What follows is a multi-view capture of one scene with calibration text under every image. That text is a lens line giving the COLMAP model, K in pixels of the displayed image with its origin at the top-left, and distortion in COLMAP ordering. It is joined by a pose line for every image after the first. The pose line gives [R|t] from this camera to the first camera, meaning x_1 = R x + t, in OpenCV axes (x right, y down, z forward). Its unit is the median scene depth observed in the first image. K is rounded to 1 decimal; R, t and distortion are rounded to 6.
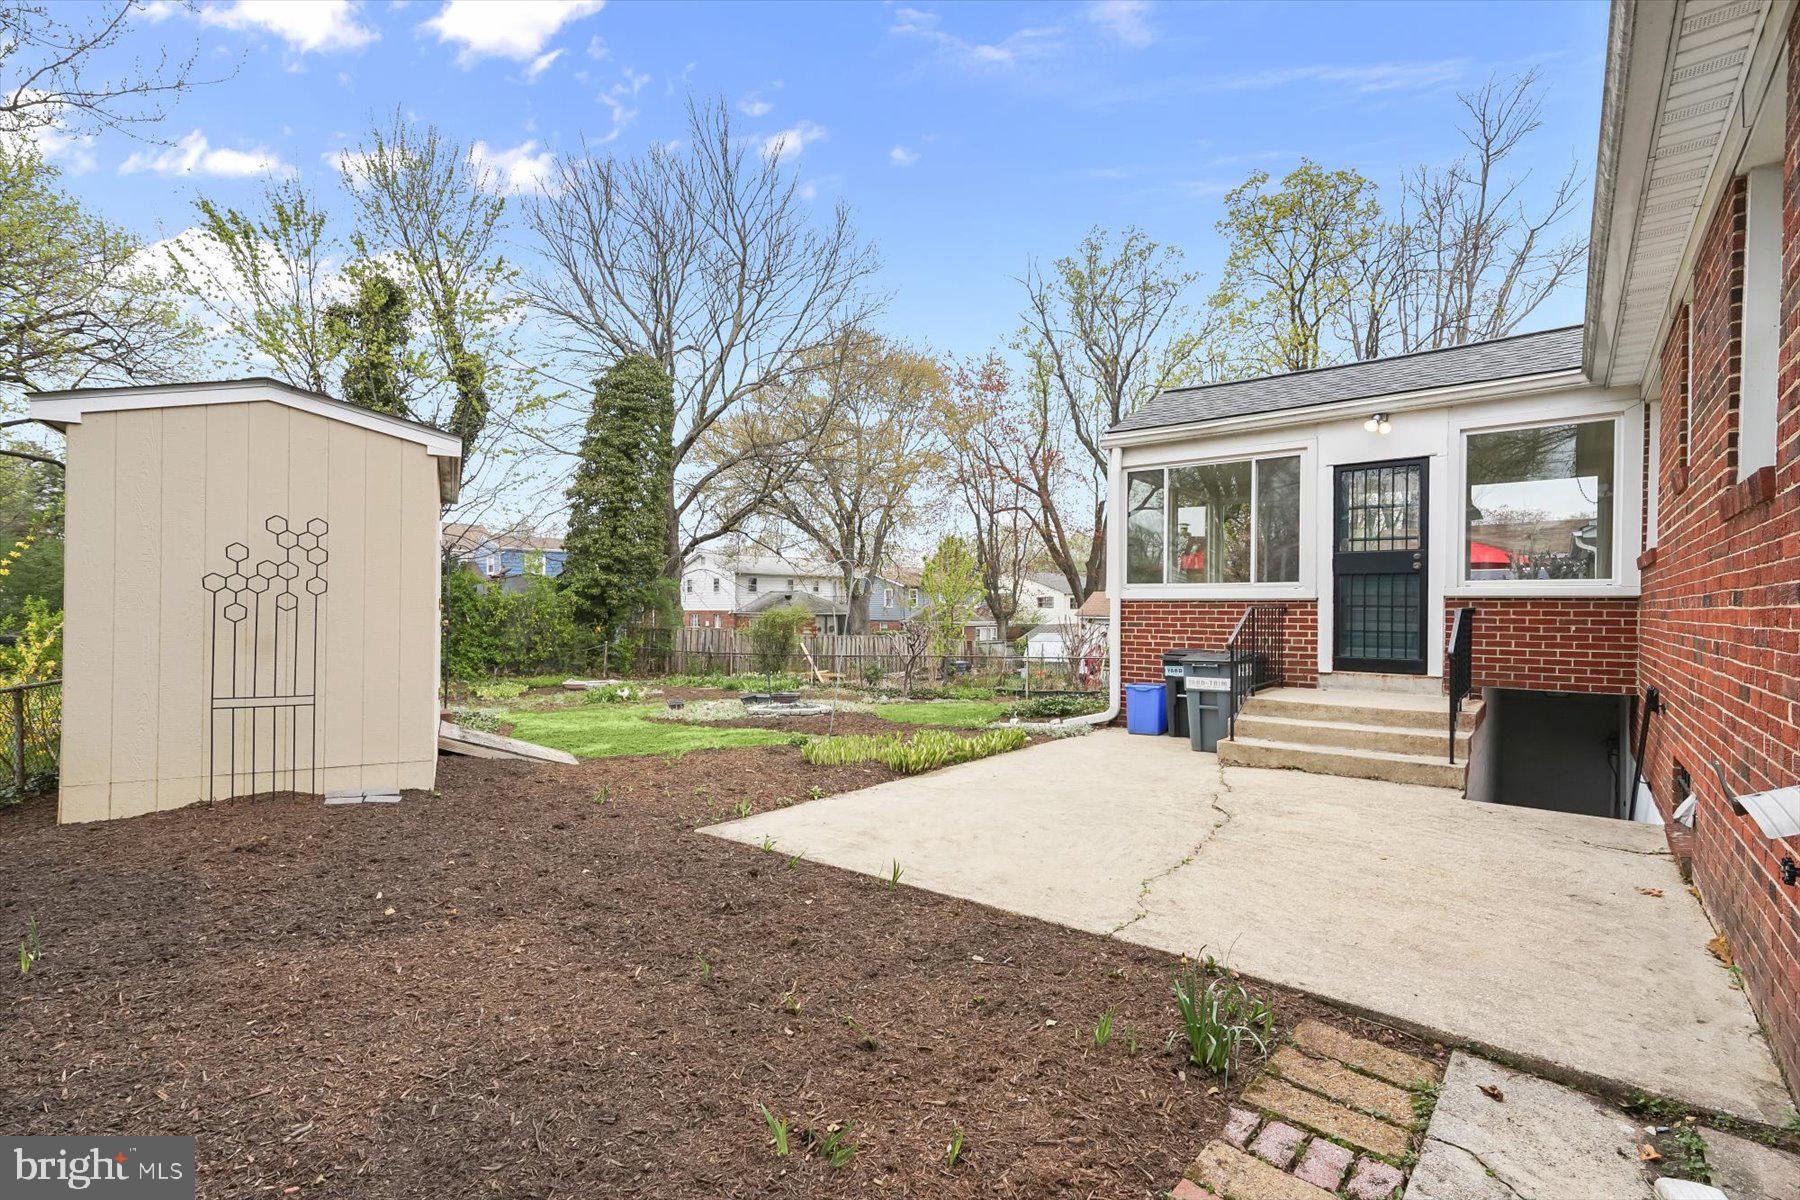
lens RADIAL K [[842.6, 0, 903.3], [0, 842.6, 612.1], [0, 0, 1]] dist [0.001049, 0.000028]
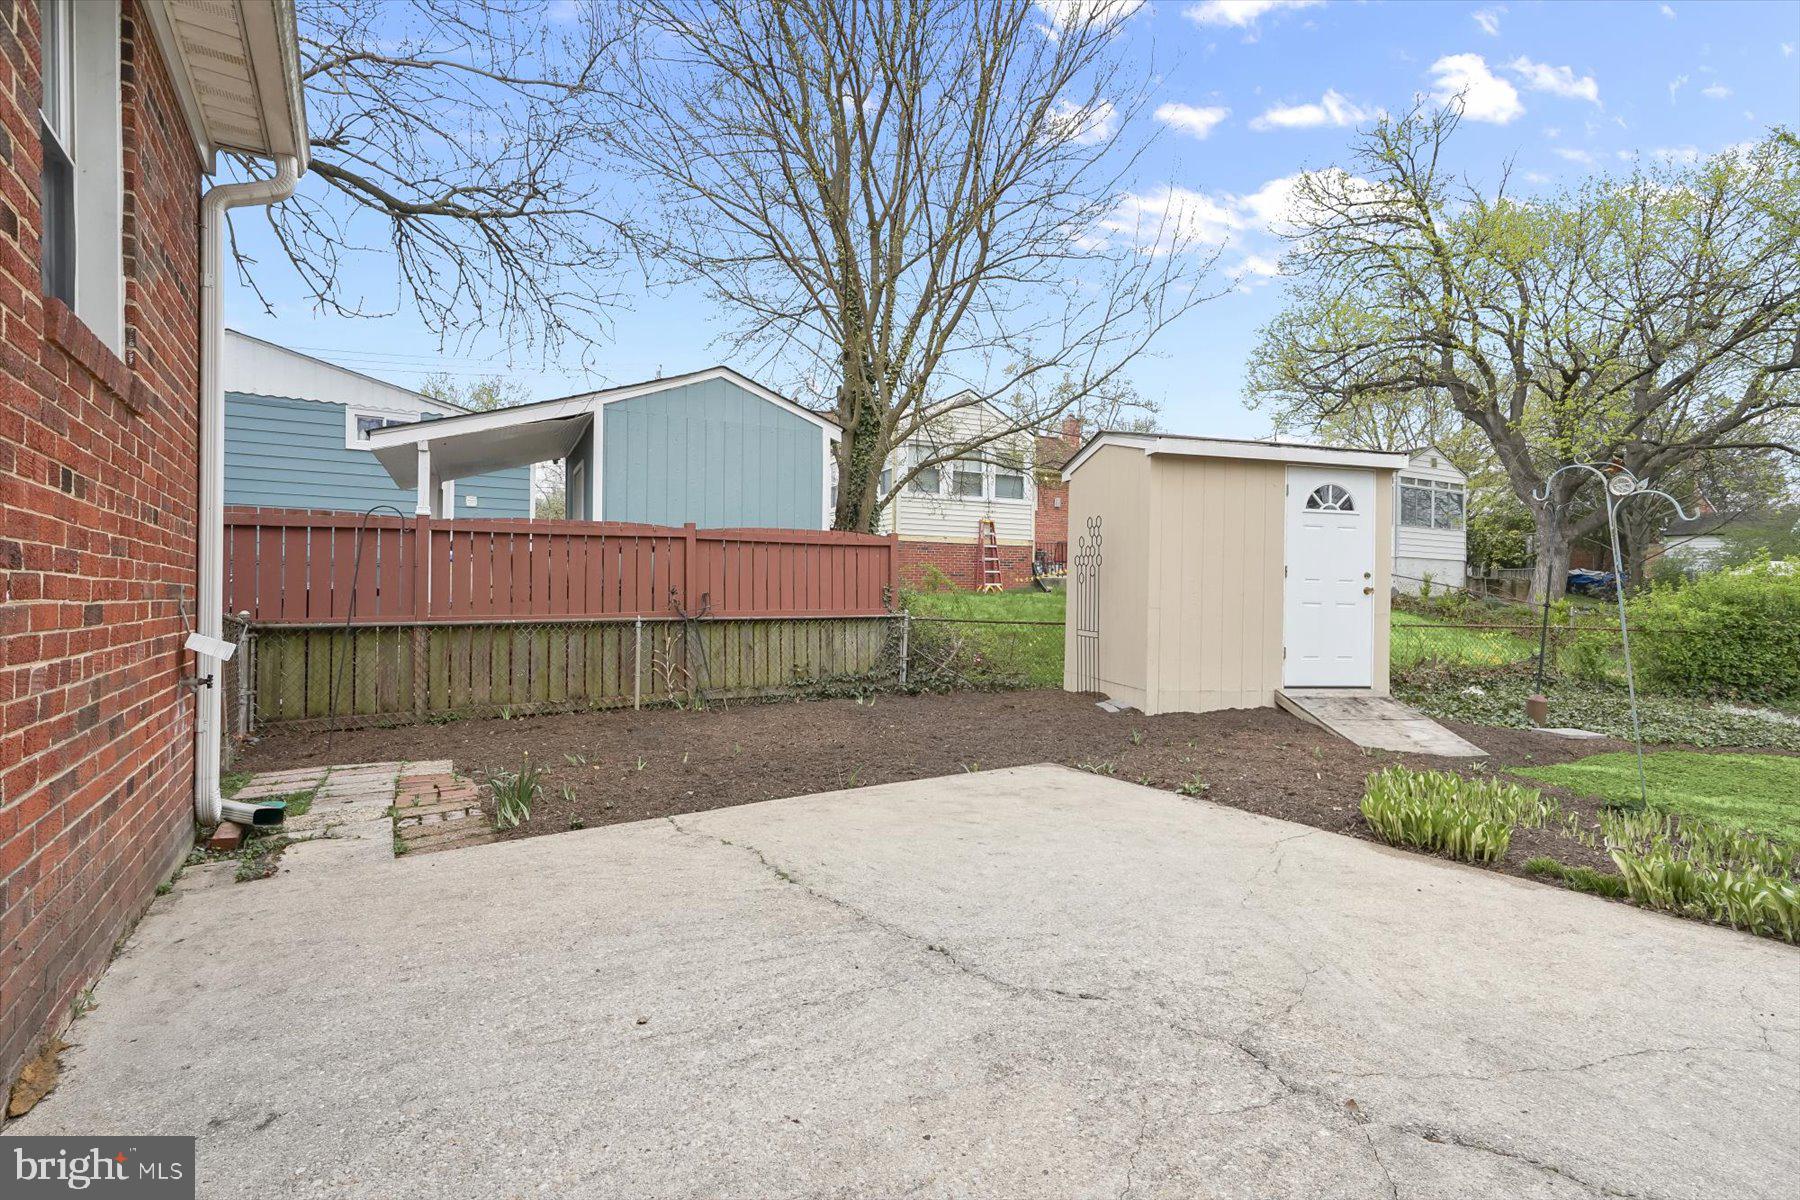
lens RADIAL K [[822.1, 0, 897.9], [0, 822.1, 607.6], [0, 0, 1]] dist [0.001953, 0.006789]
pose [[-0.315610, 0.007827, -0.948857, 1.097943], [-0.003807, 0.999947, 0.009515, 0.048996], [0.948881, 0.006615, -0.315564, 1.448935]]
